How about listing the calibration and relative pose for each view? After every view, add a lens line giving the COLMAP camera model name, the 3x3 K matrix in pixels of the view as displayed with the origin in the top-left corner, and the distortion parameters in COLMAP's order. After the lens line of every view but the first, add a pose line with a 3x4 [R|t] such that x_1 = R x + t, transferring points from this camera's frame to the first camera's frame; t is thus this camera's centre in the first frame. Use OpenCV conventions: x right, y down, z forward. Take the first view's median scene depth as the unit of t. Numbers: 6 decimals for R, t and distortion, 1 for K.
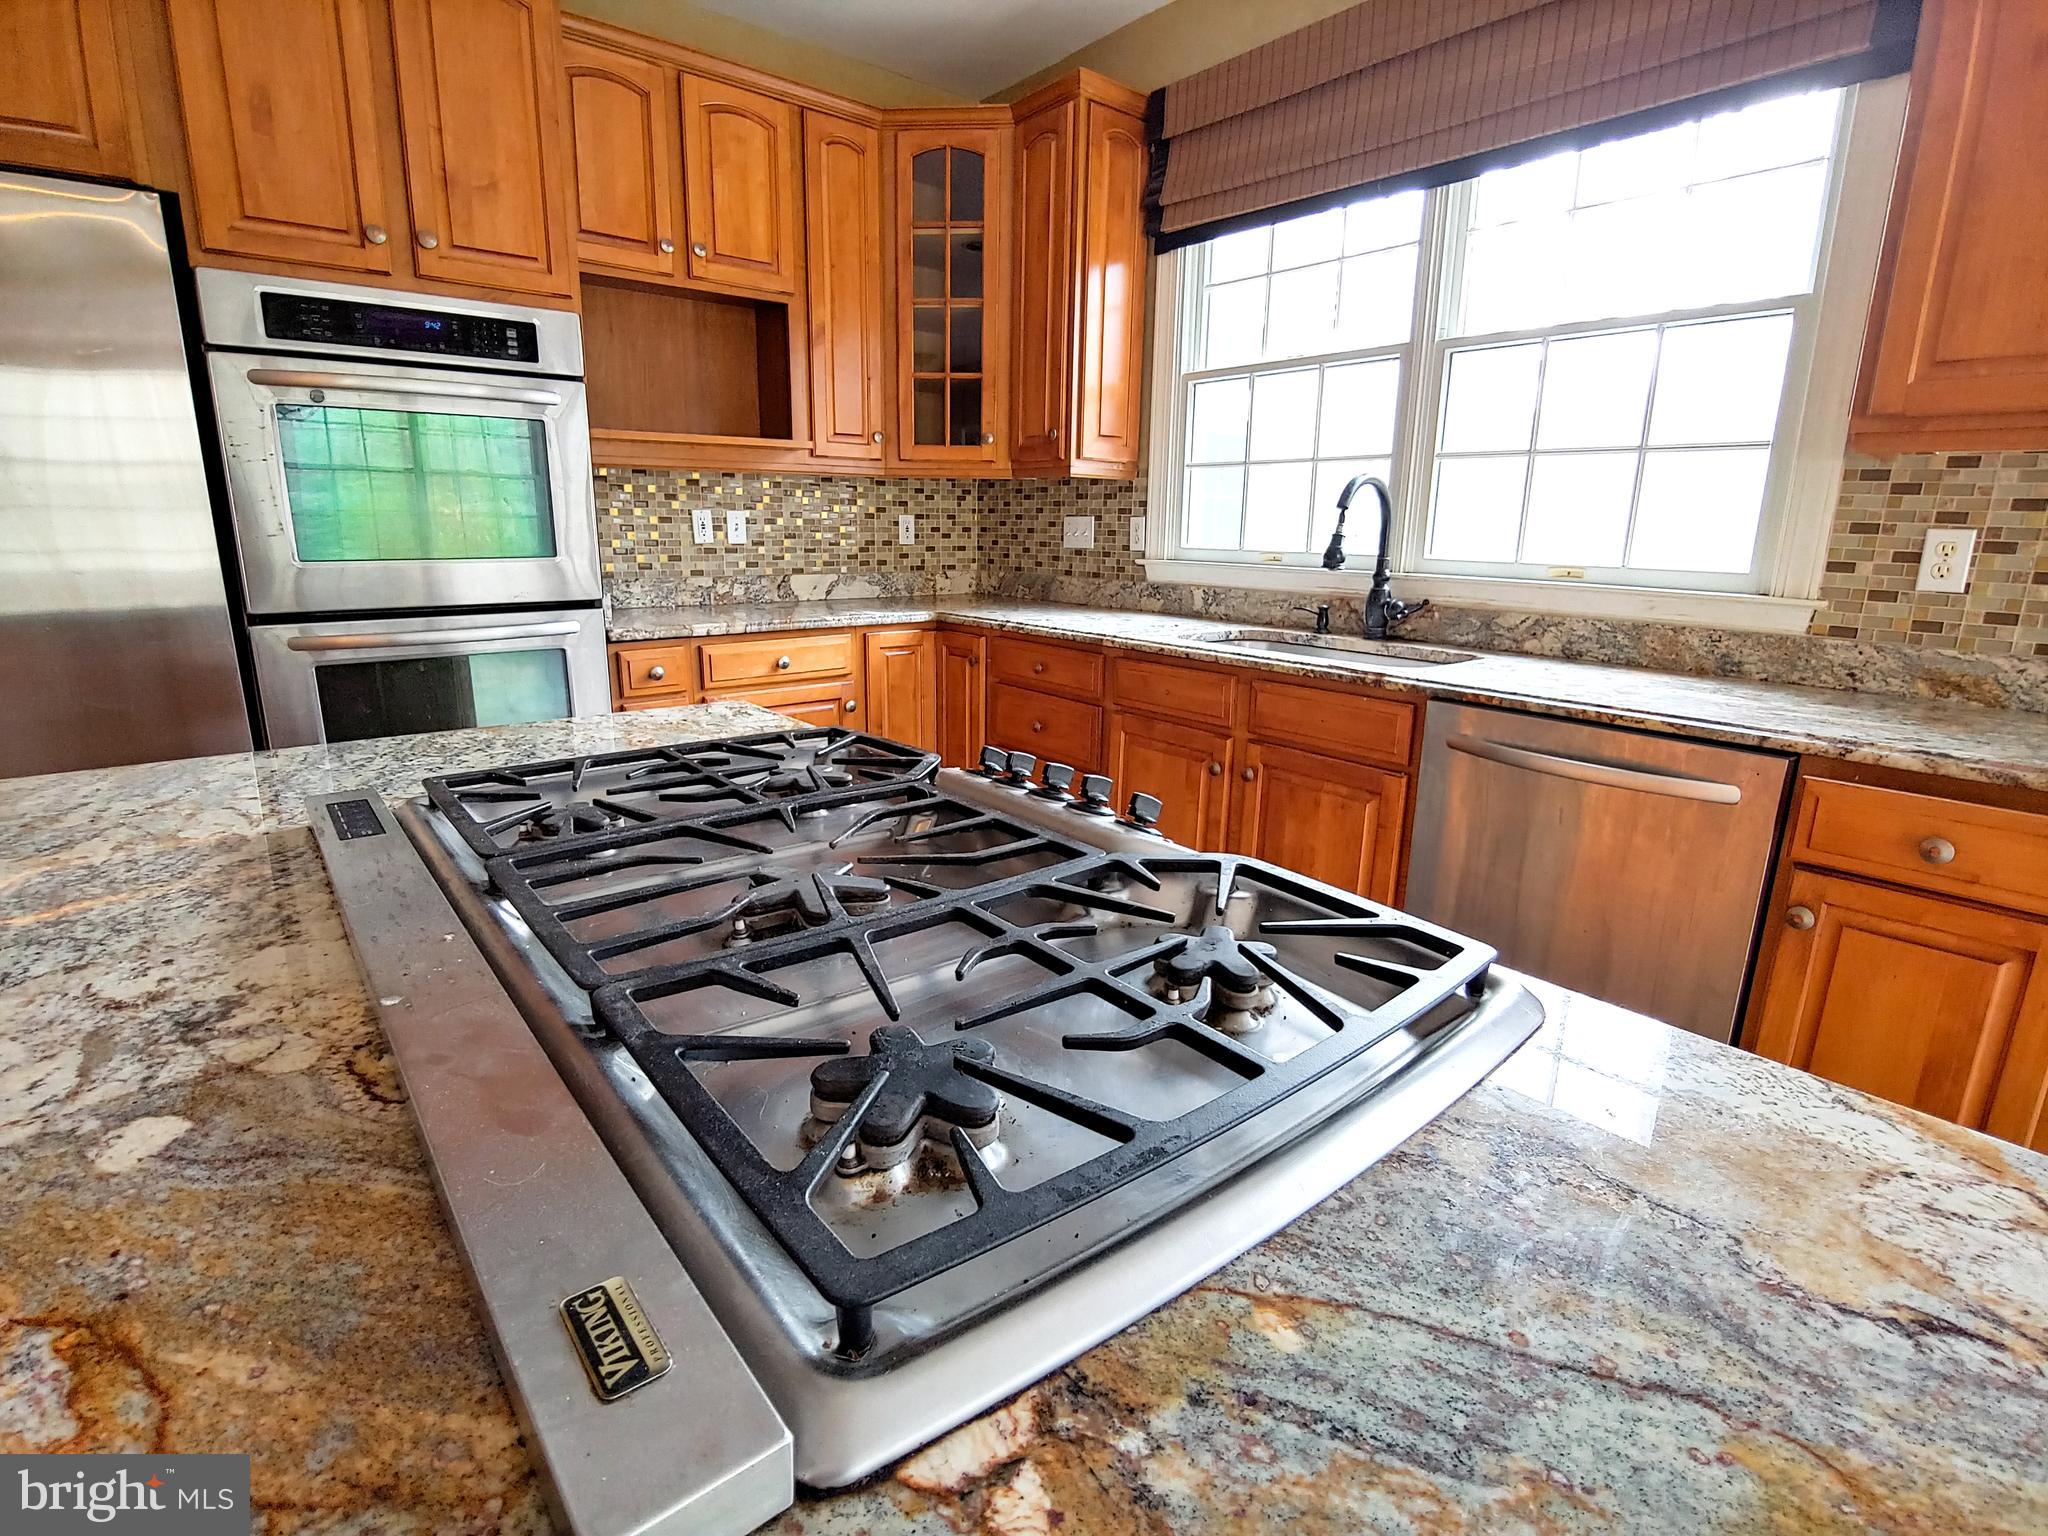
lens RADIAL K [[976.2, 0, 1026.2], [0, 976.2, 760.7], [0, 0, 1]] dist [-0.022514, 0.000974]
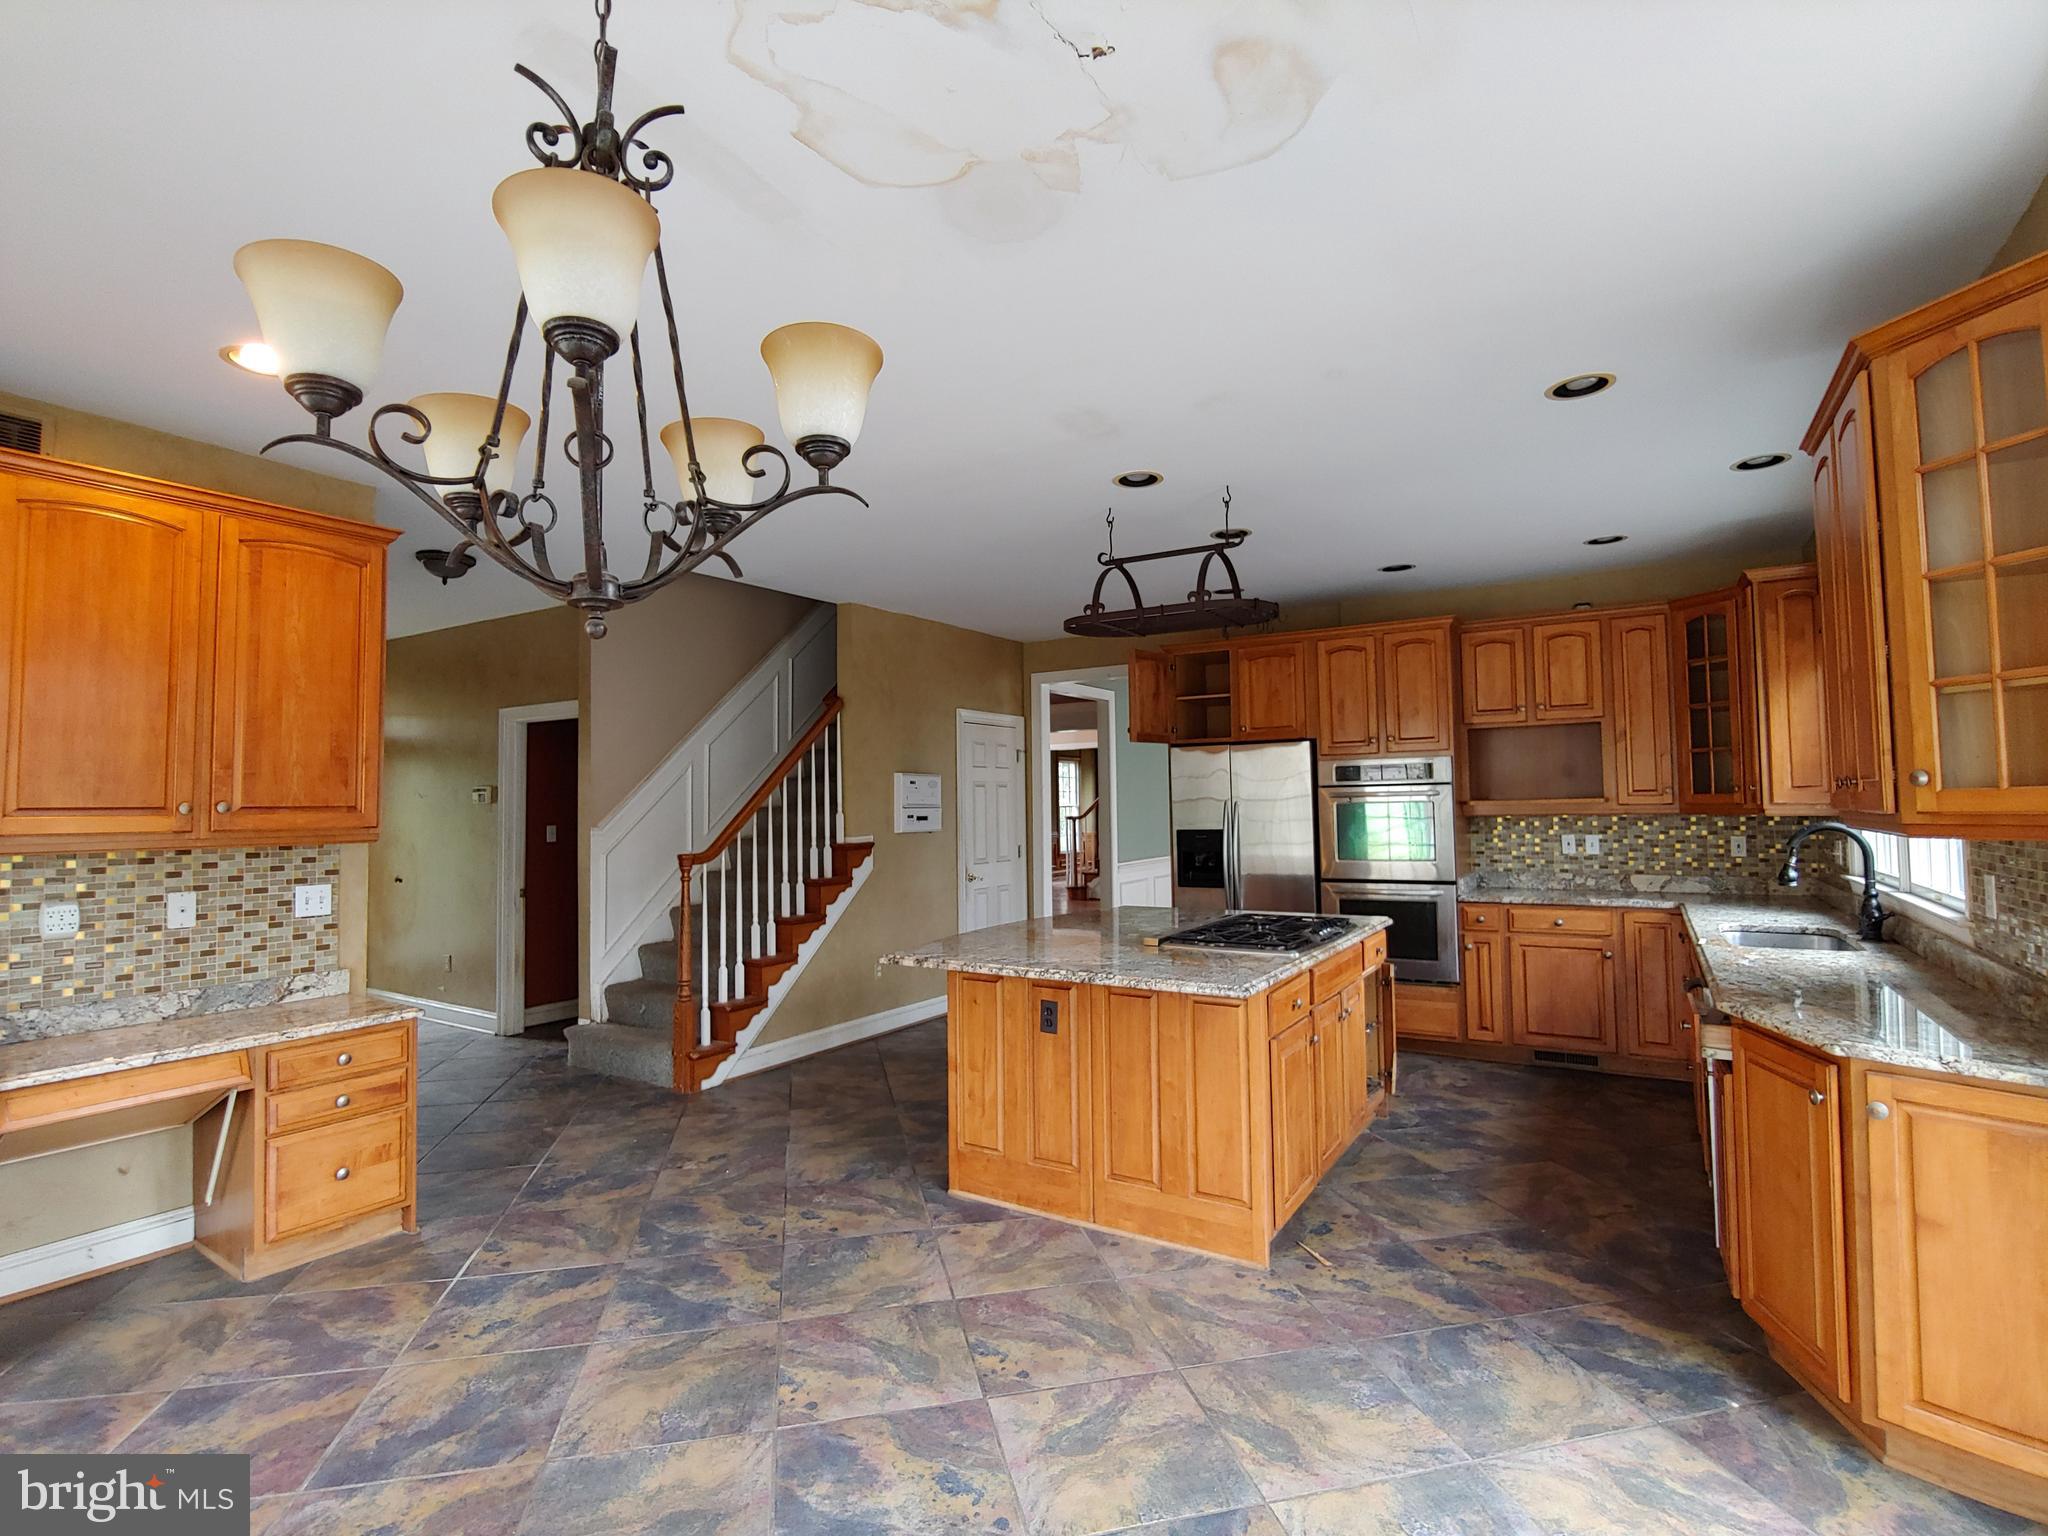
lens RADIAL K [[976.2, 0, 1026.2], [0, 976.2, 760.7], [0, 0, 1]] dist [-0.022514, 0.000974]
pose [[0.322685, -0.062566, -0.944436, 1.123322], [-0.206815, 0.969041, -0.134858, 0.051373], [0.923635, 0.238840, 0.299756, -0.493257]]
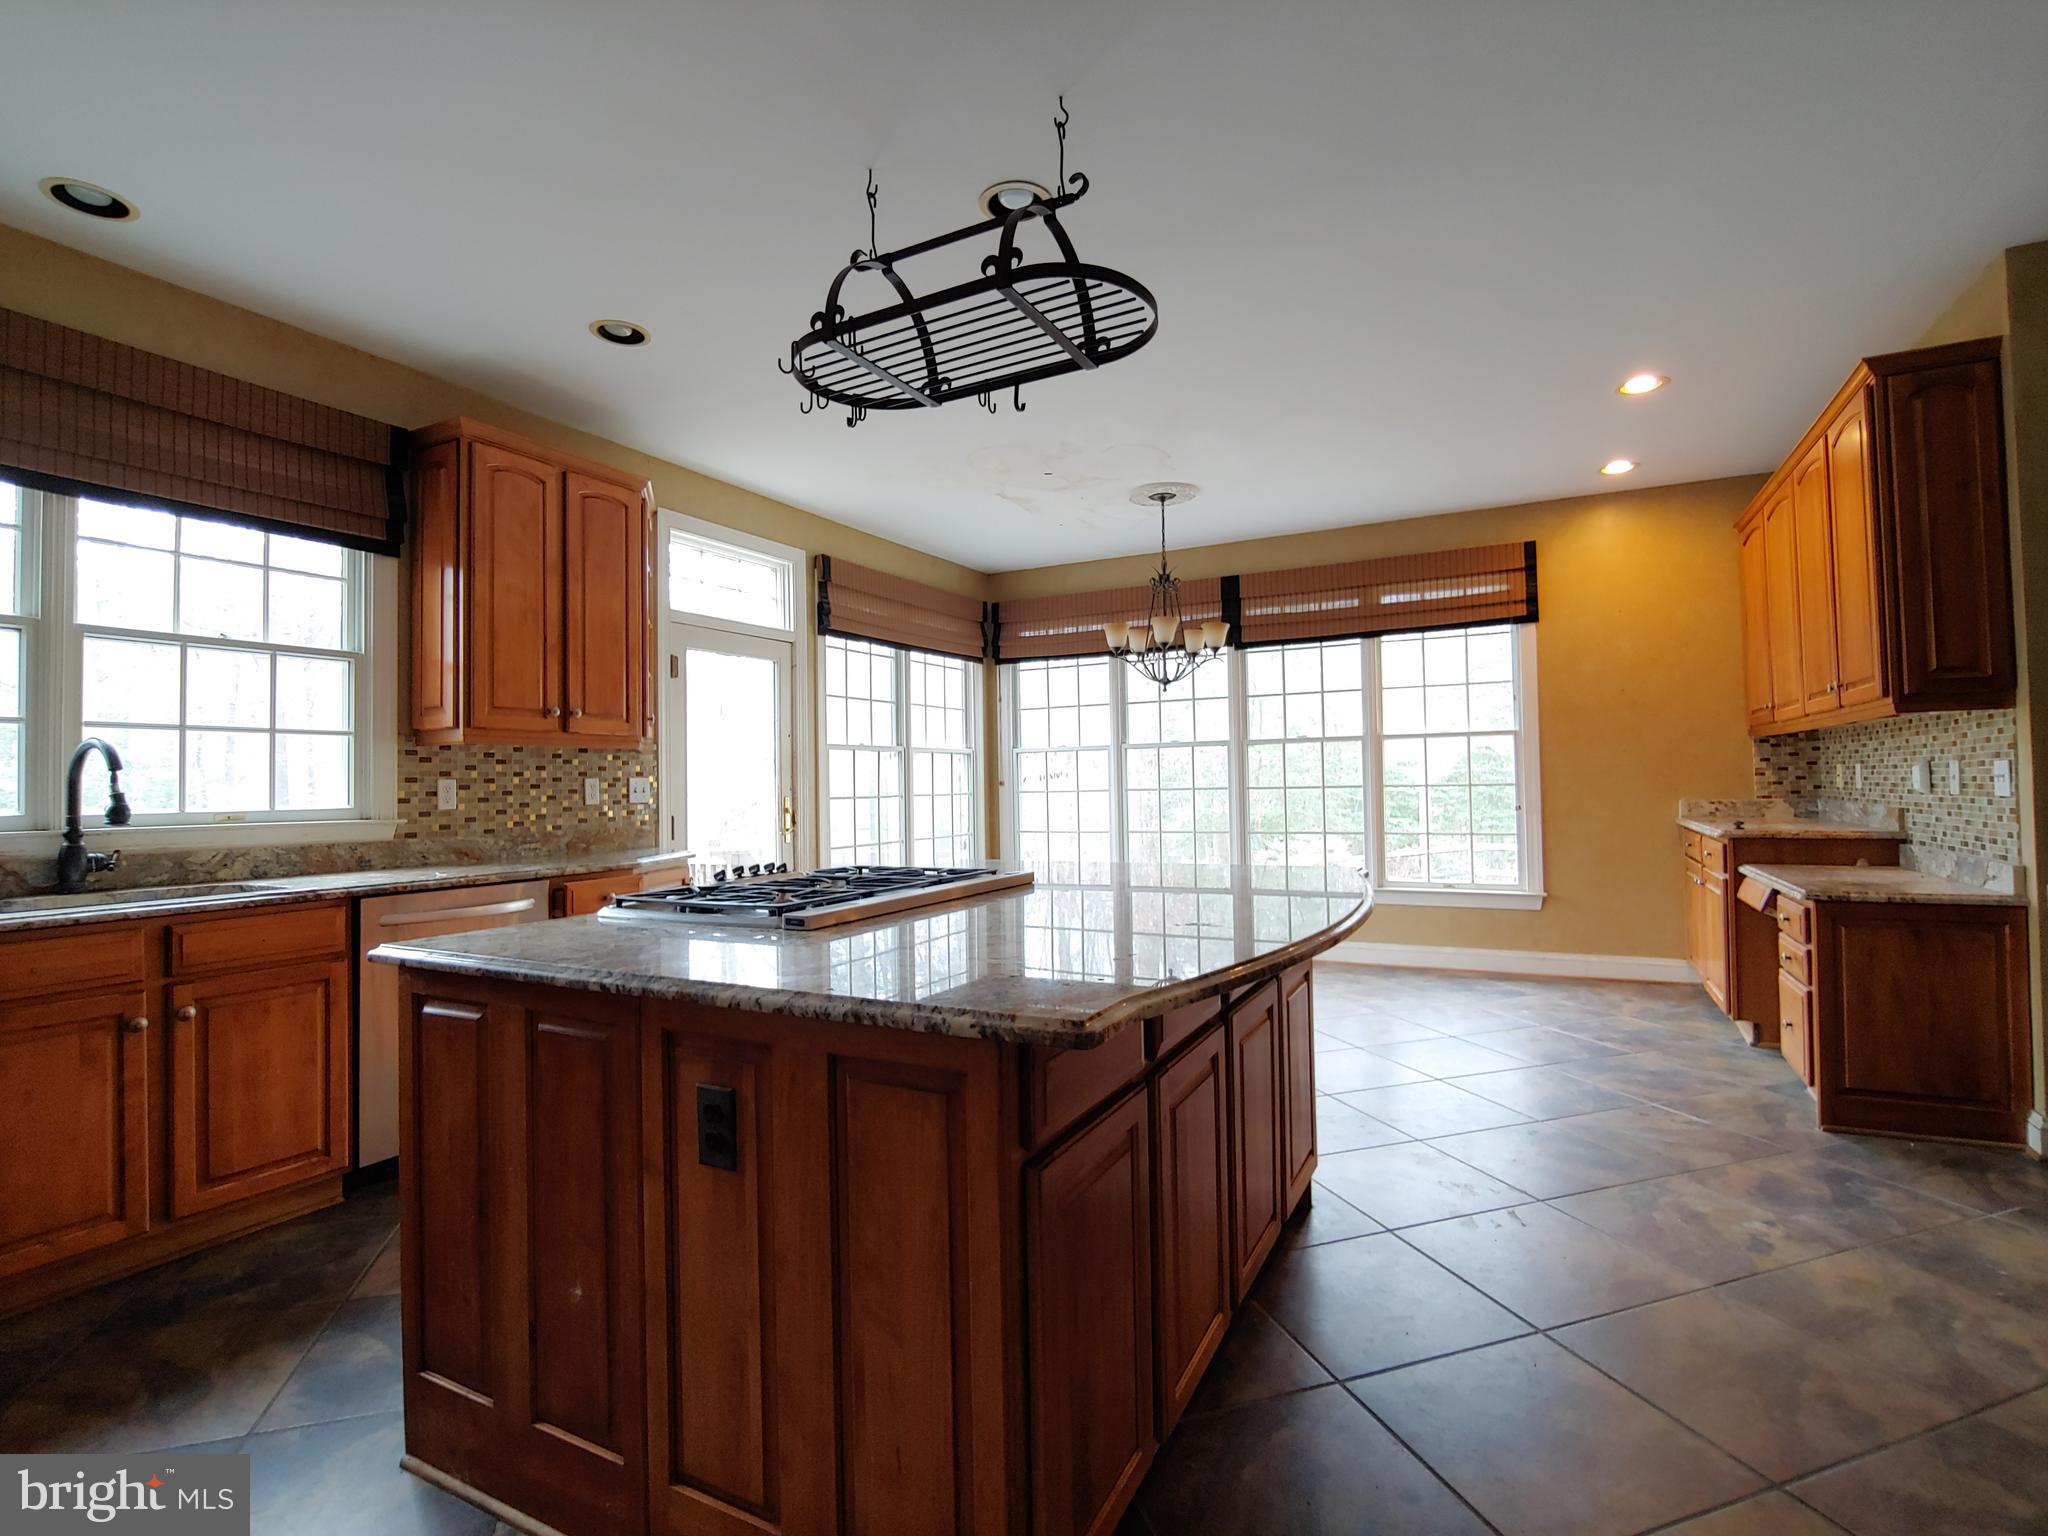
lens RADIAL K [[976.2, 0, 1026.2], [0, 976.2, 760.7], [0, 0, 1]] dist [-0.022514, 0.000974]
pose [[-0.387154, 0.011981, 0.921937, -0.857397], [0.229423, 0.969718, 0.083741, -0.102911], [-0.893016, 0.243934, -0.378179, 0.403503]]
